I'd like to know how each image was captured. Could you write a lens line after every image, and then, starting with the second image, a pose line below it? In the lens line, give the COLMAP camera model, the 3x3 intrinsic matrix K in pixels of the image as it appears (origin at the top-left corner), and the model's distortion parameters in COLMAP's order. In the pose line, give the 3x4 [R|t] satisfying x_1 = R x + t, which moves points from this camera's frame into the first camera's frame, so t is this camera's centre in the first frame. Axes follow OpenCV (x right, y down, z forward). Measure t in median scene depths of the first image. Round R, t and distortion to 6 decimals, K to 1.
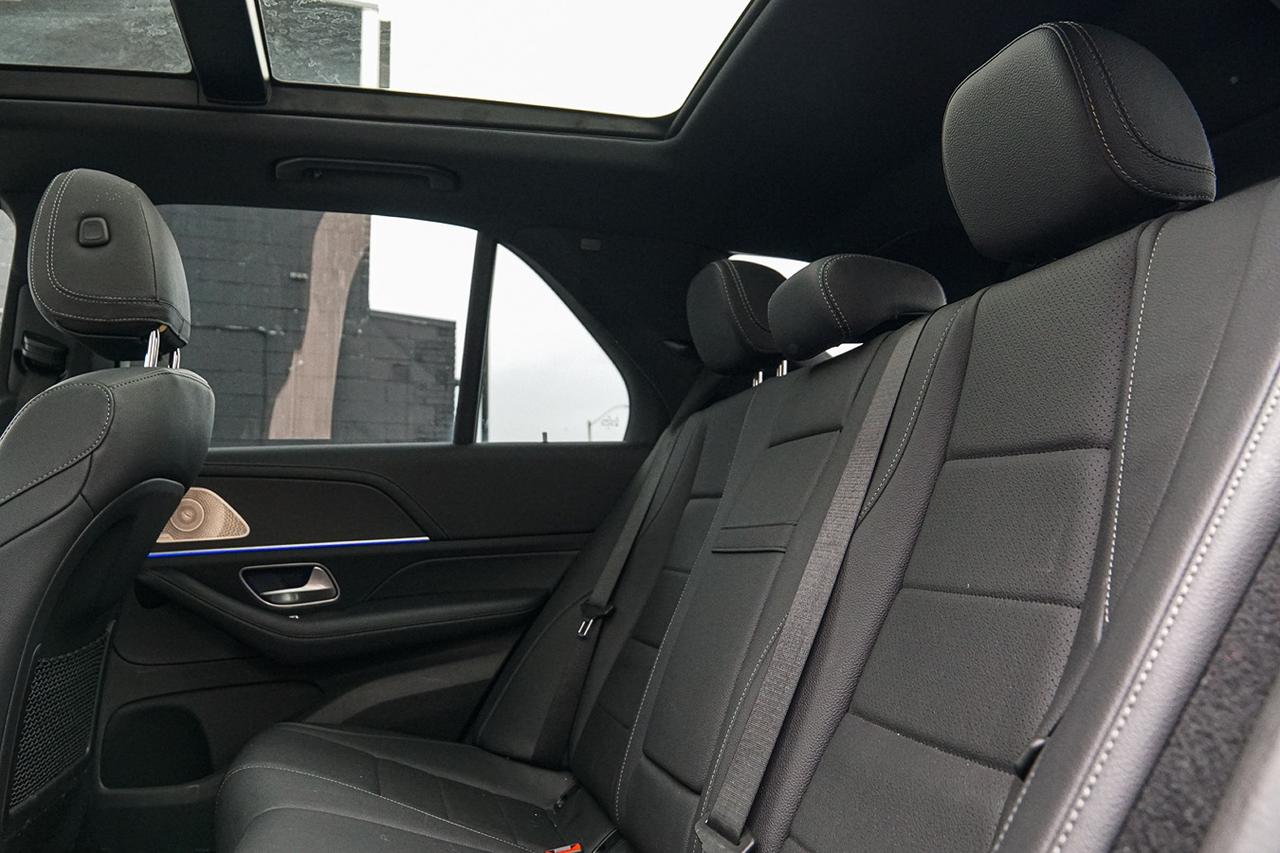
lens RADIAL K [[1078.6, 0, 641.6], [0, 1078.6, 422.2], [0, 0, 1]] dist [-0.140746, 0.114152]
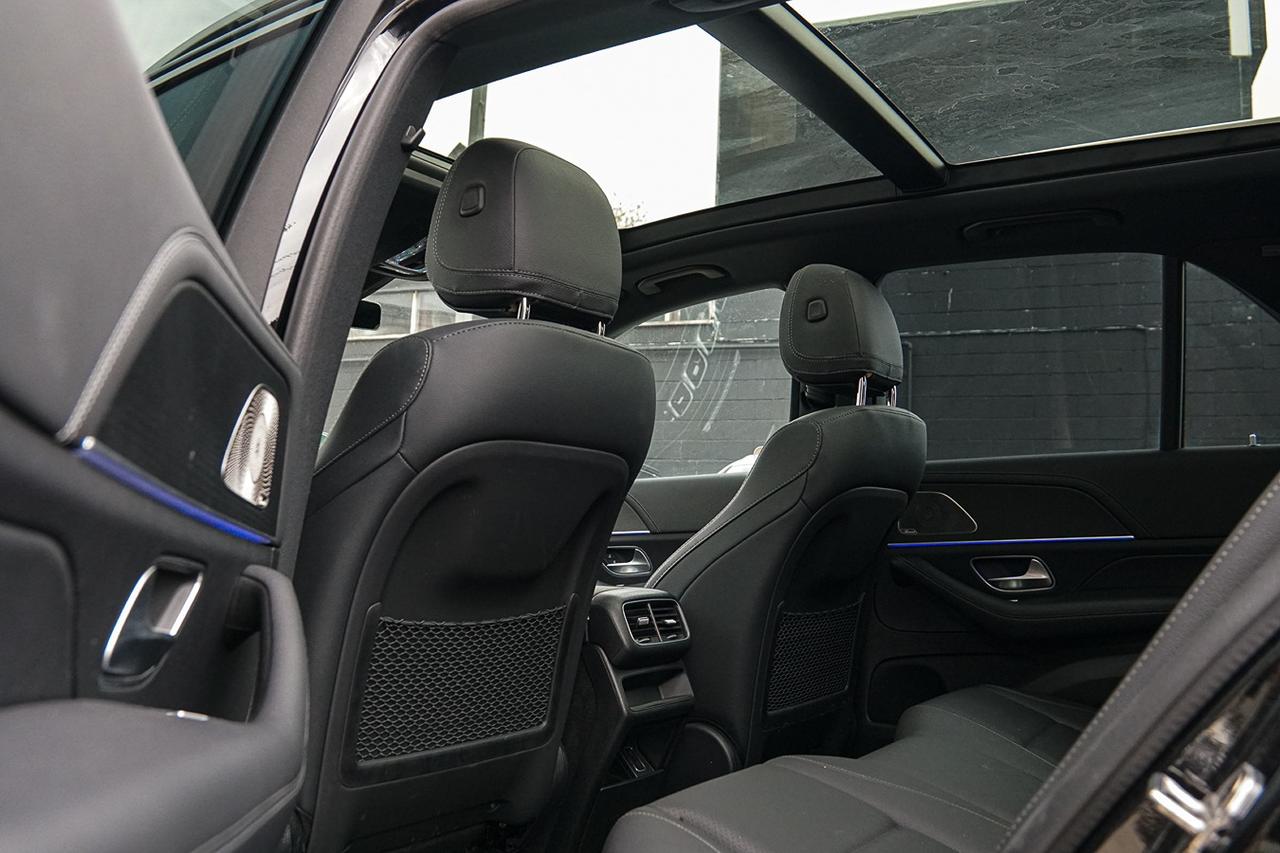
lens RADIAL K [[1078.6, 0, 637.5], [0, 1078.6, 426.7], [0, 0, 1]] dist [-0.140746, 0.114152]
pose [[0.676293, -0.039718, -0.735561, 0.266021], [0.045216, 0.998901, -0.012365, -0.015281], [0.735244, -0.024896, 0.677345, -0.110376]]
